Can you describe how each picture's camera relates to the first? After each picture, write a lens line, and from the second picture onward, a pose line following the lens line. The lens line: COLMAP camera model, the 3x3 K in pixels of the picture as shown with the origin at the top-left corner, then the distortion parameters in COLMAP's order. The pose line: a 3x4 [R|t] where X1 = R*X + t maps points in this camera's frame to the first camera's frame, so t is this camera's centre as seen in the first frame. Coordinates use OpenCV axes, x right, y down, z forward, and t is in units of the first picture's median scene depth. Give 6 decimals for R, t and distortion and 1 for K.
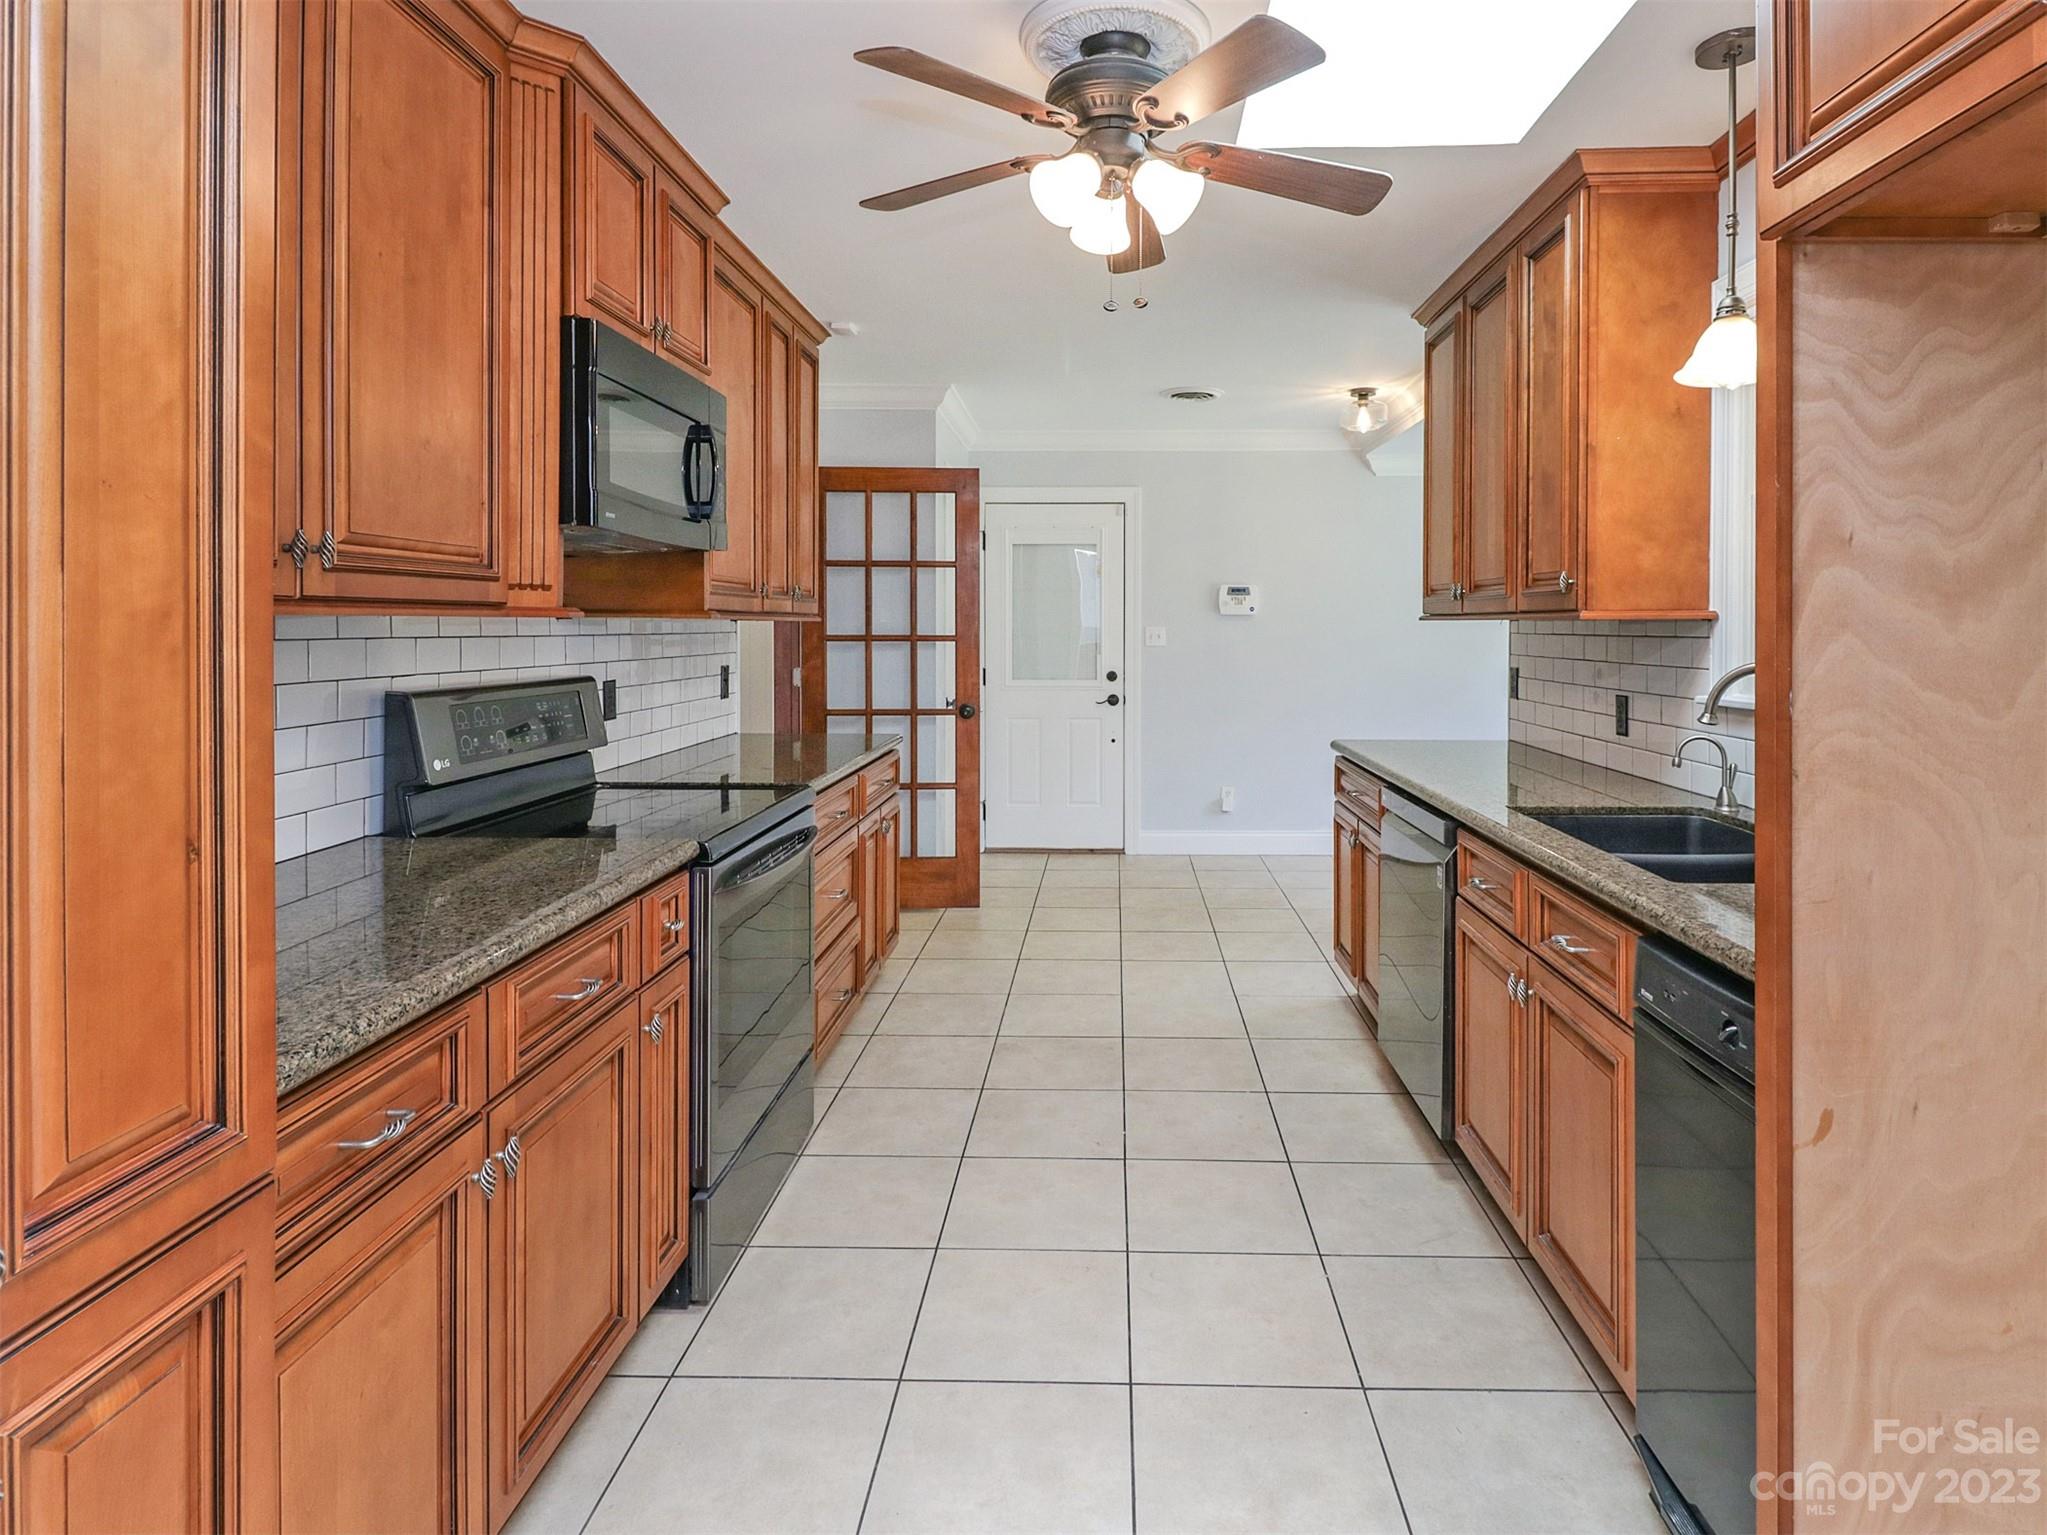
lens RADIAL K [[1122.1, 0, 1027.1], [0, 1122.1, 811.2], [0, 0, 1]] dist [0.013818, -0.001549]
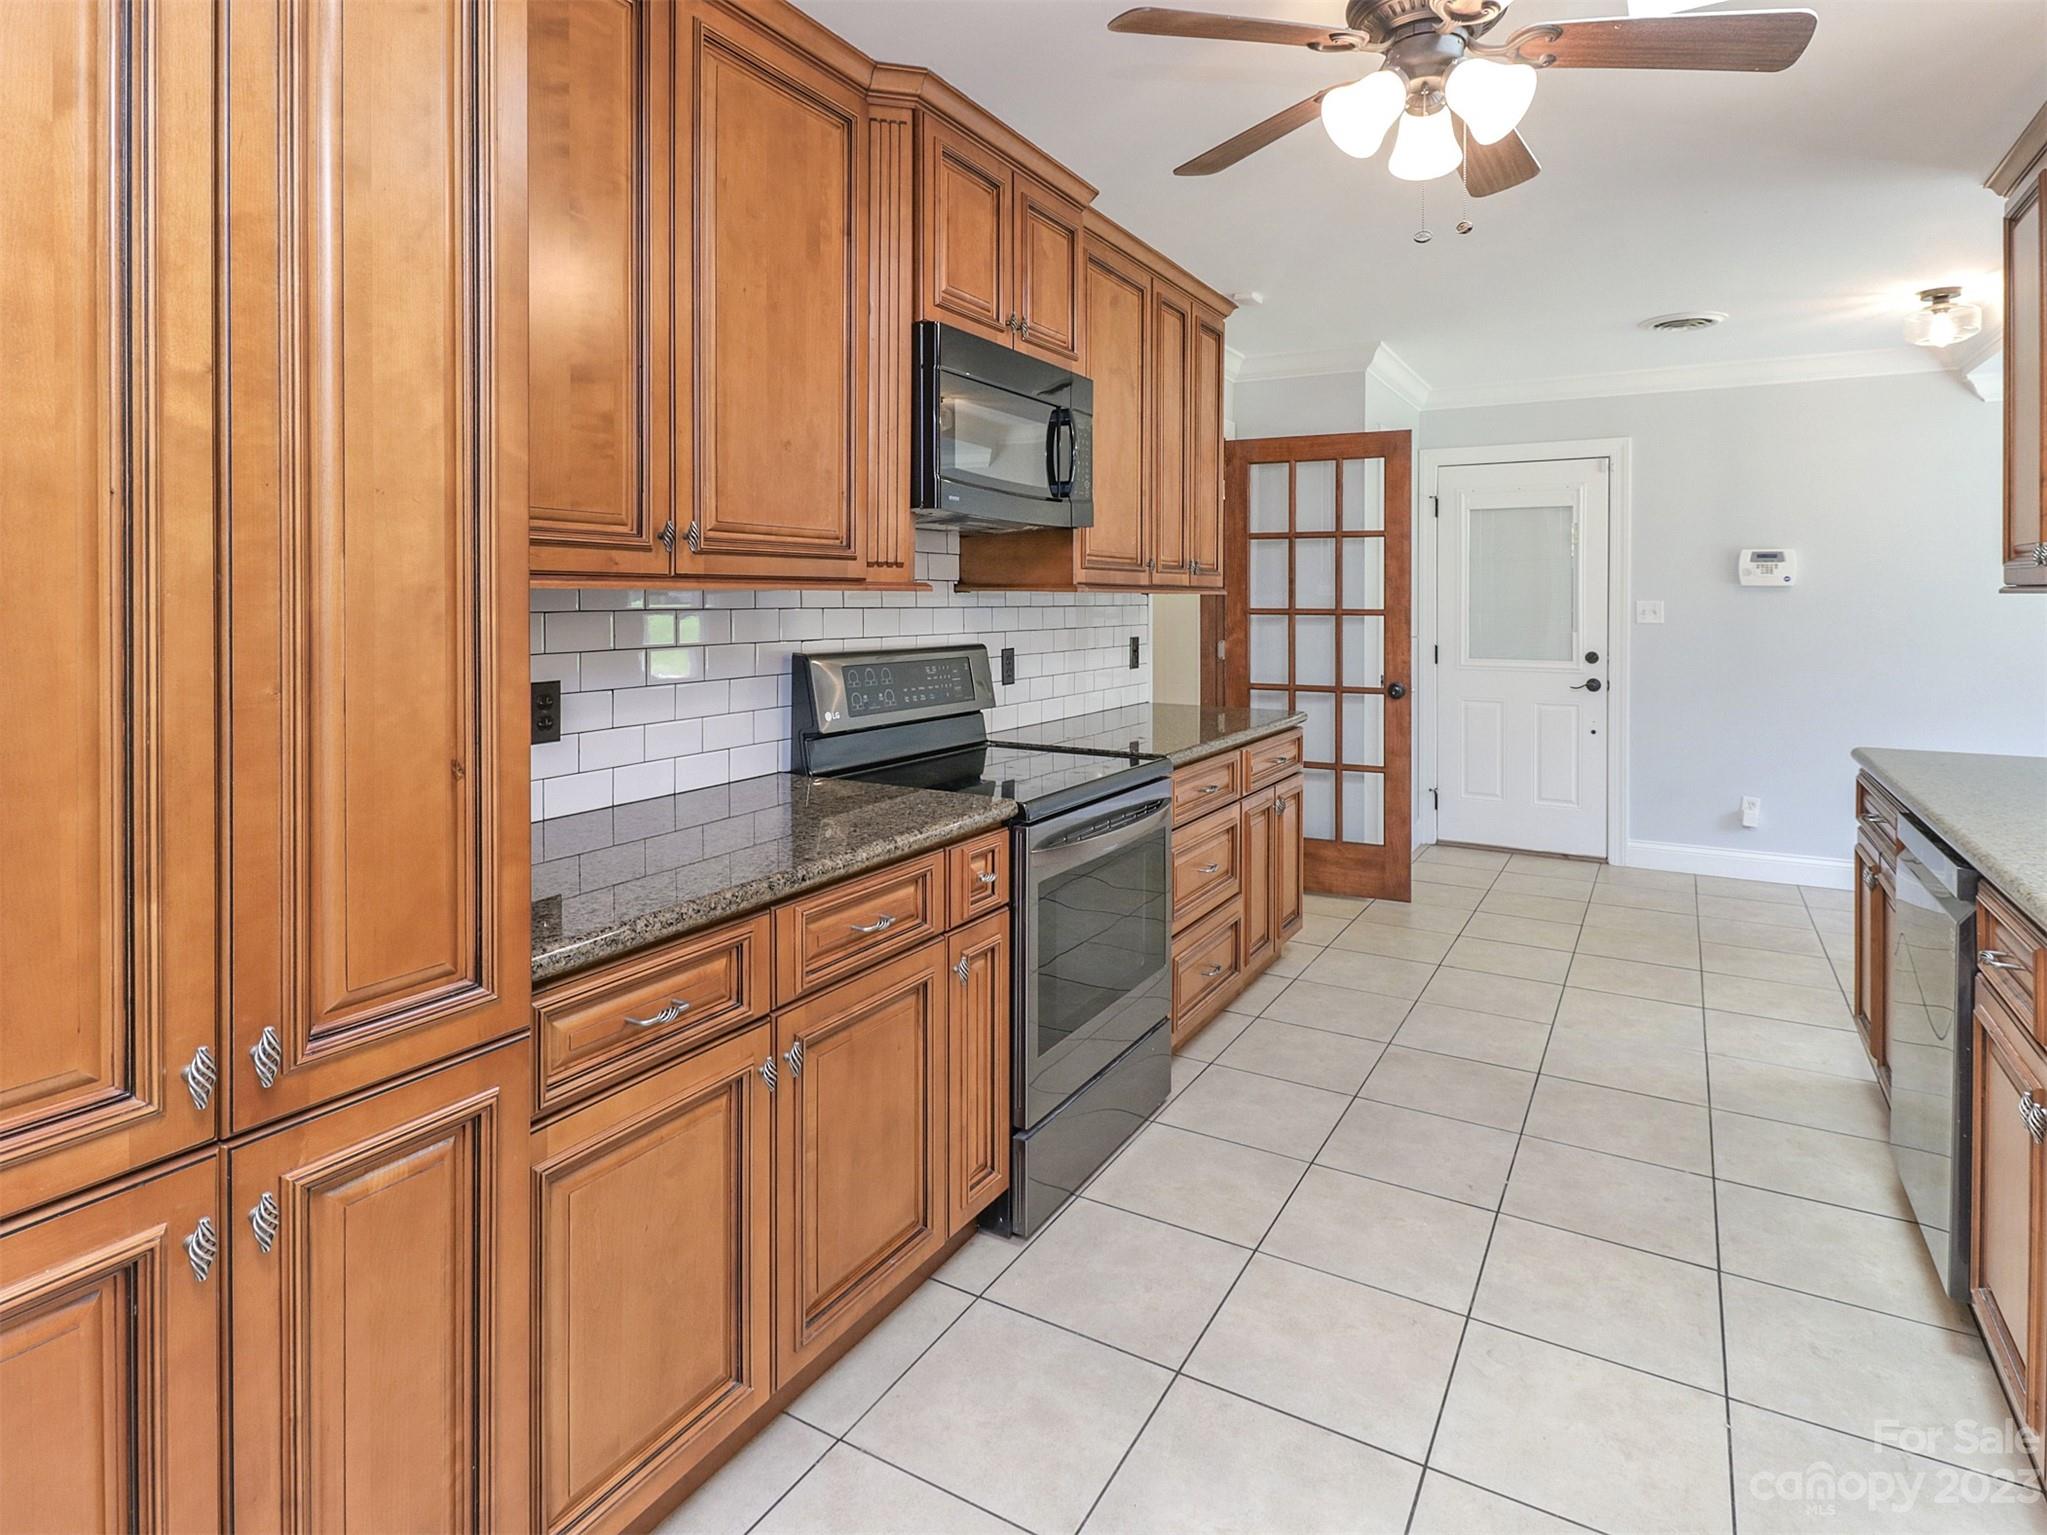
lens RADIAL K [[1100.9, 0, 1023.5], [0, 1100.9, 767.5], [0, 0, 1]] dist [0.018981, -0.012432]
pose [[0.876999, 0.075840, -0.474469, 0.169694], [-0.081362, 0.996645, 0.008918, -0.012678], [0.473553, 0.030782, 0.880227, 0.072946]]
